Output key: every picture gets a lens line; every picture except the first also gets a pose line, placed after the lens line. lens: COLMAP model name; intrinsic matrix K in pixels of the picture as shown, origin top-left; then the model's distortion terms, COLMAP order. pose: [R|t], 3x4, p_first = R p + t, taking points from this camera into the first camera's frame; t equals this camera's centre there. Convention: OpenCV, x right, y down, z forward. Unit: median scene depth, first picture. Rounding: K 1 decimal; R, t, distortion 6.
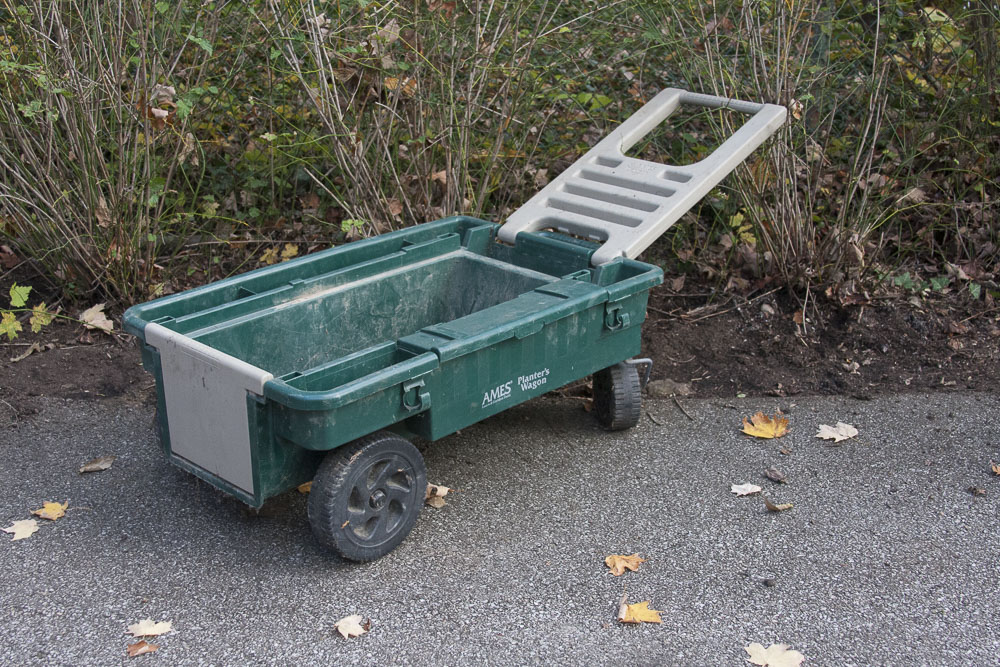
lens RADIAL K [[1513.2, 0, 507.0], [0, 1513.2, 334.4], [0, 0, 1]] dist [-0.096596, 0.000000]
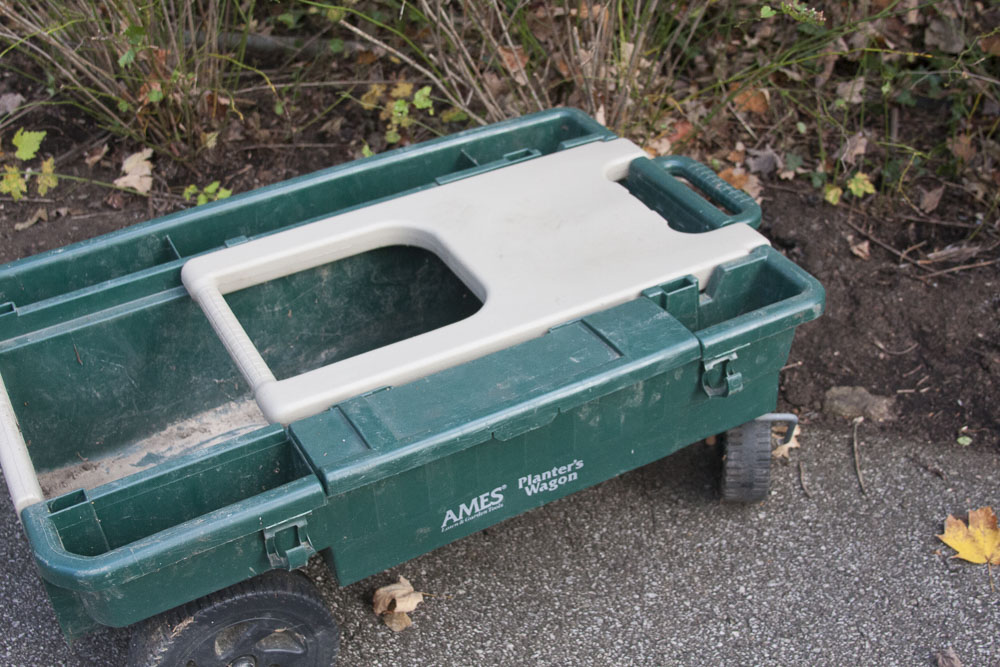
lens RADIAL K [[1332.2, 0, 496.1], [0, 1332.2, 336.9], [0, 0, 1]] dist [-0.149545, 0.000000]
pose [[0.950336, 0.150137, -0.272617, 0.123956], [-0.071528, 0.957864, 0.278173, -0.158056], [0.302894, -0.244858, 0.921032, 0.491795]]
